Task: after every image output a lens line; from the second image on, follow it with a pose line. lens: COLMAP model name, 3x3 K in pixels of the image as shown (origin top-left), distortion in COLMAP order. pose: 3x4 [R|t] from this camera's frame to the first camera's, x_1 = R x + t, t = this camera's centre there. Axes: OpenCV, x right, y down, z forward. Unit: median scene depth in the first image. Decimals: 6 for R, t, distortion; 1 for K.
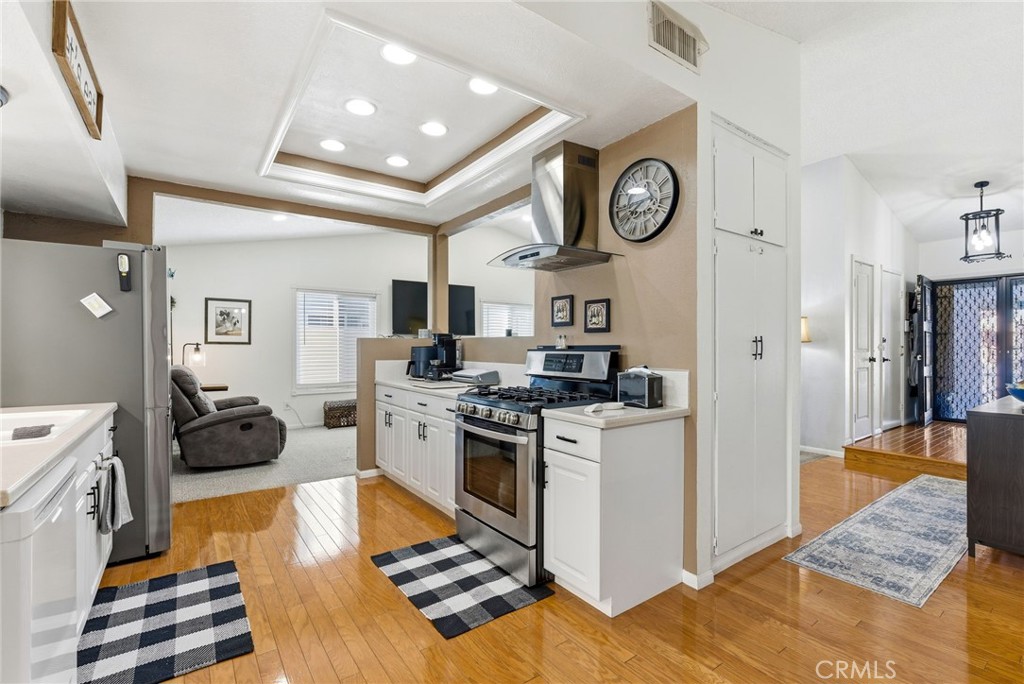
lens RADIAL K [[460.0, 0, 500.9], [0, 460.0, 345.8], [0, 0, 1]] dist [-0.012076, 0.003459]
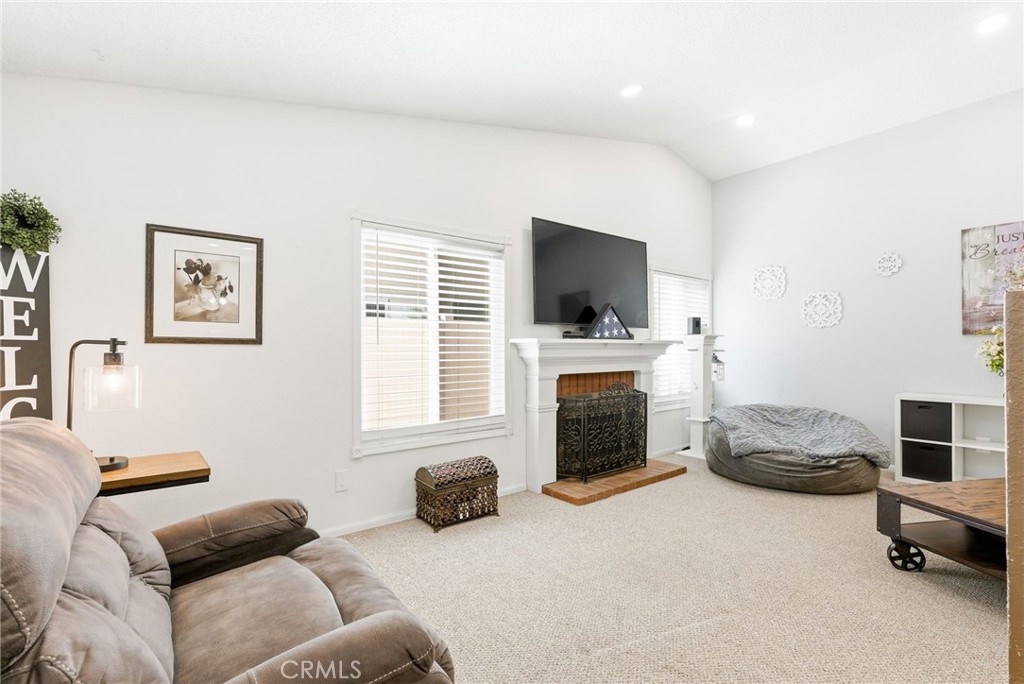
lens RADIAL K [[460.0, 0, 502.4], [0, 460.0, 347.2], [0, 0, 1]] dist [-0.012076, 0.003459]
pose [[0.998971, -0.006381, 0.044896, -0.353290], [0.006531, 0.999974, -0.003177, 0.002902], [-0.044875, 0.003467, 0.998987, 0.585103]]
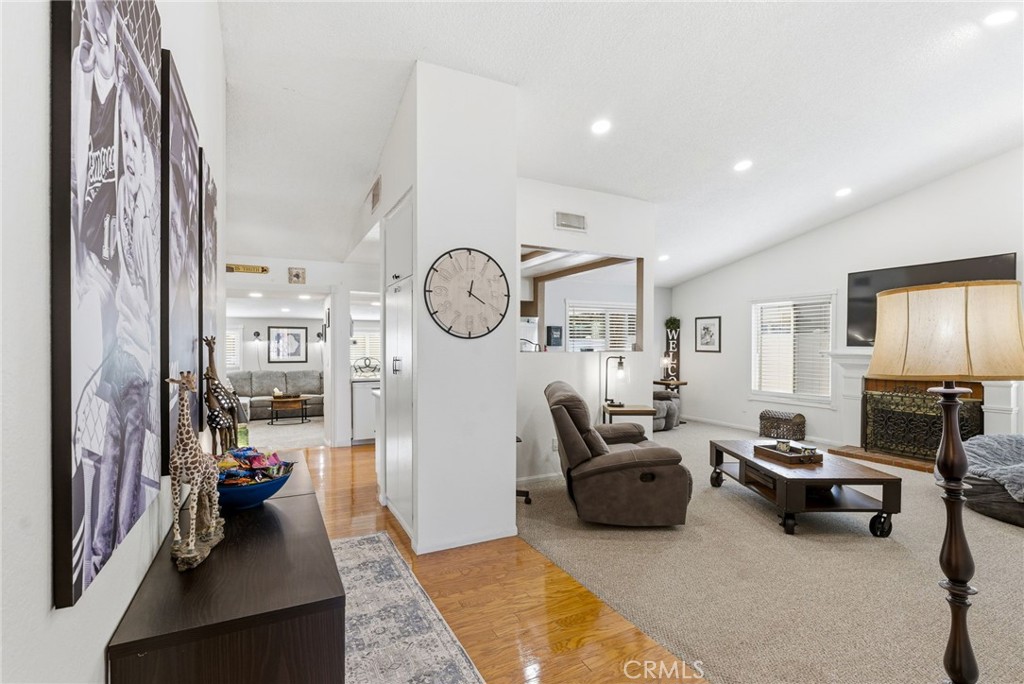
lens RADIAL K [[460.0, 0, 517.0], [0, 460.0, 350.9], [0, 0, 1]] dist [-0.012076, 0.003459]
pose [[-0.123224, 0.011095, -0.992317, 0.760314], [-0.001210, 0.999935, 0.011331, -0.021156], [0.992378, 0.002597, -0.123203, 0.629761]]
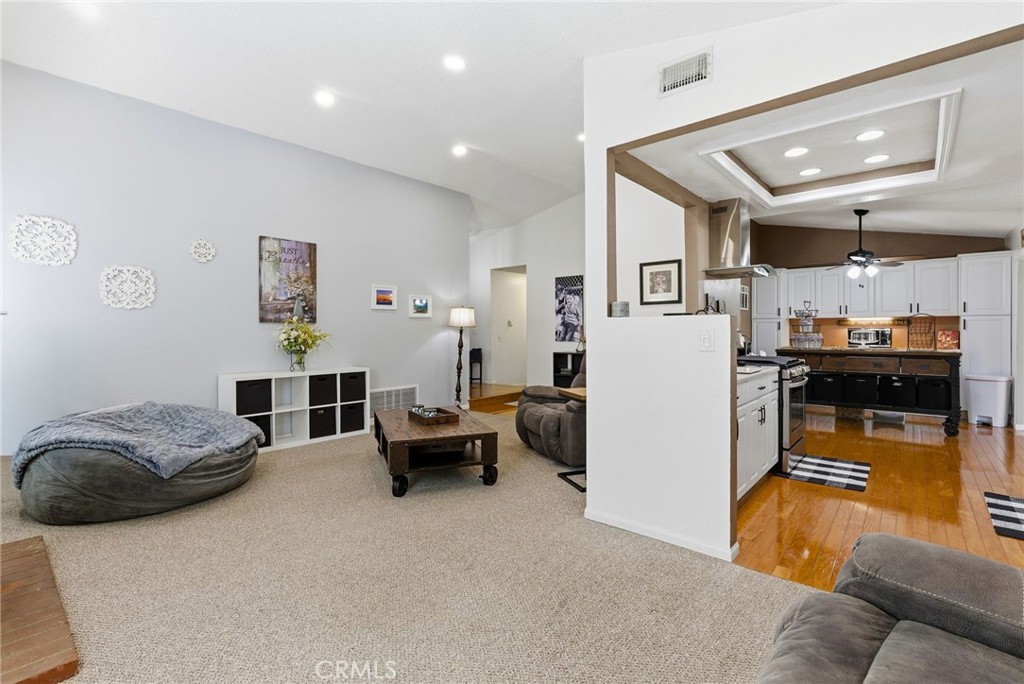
lens RADIAL K [[460.0, 0, 517.9], [0, 460.0, 335.4], [0, 0, 1]] dist [-0.012076, 0.003459]
pose [[-0.243283, -0.014553, 0.969846, -0.498157], [0.000476, 0.999886, 0.015123, -0.000491], [-0.969955, 0.004141, -0.243248, 0.867098]]
